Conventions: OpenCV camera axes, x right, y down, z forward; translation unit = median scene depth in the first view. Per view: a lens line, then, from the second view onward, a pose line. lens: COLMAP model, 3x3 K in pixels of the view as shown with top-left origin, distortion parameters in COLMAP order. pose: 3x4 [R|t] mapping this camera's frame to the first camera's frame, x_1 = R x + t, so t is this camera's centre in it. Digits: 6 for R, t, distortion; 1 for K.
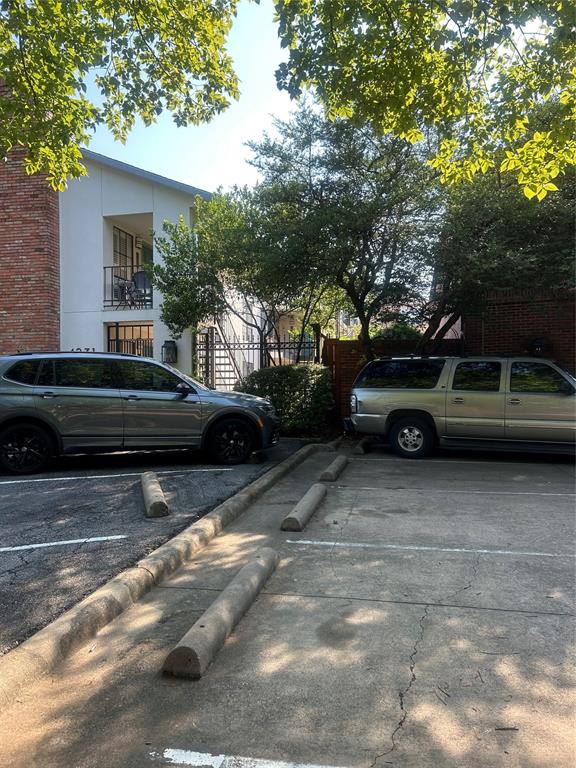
lens RADIAL K [[564.1, 0, 290.3], [0, 564.1, 382.8], [0, 0, 1]] dist [0.007078, 0.002199]
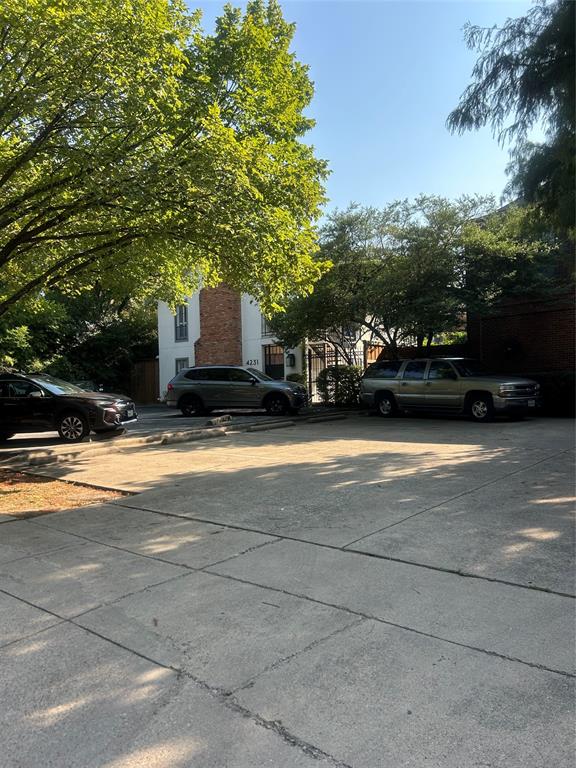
lens RADIAL K [[564.1, 0, 286.6], [0, 564.1, 383.5], [0, 0, 1]] dist [0.007078, 0.002199]
pose [[0.869906, -0.018801, -0.492859, 0.819453], [0.024054, 0.999701, 0.004321, 0.012870], [0.492631, -0.015614, 0.870098, -0.690637]]
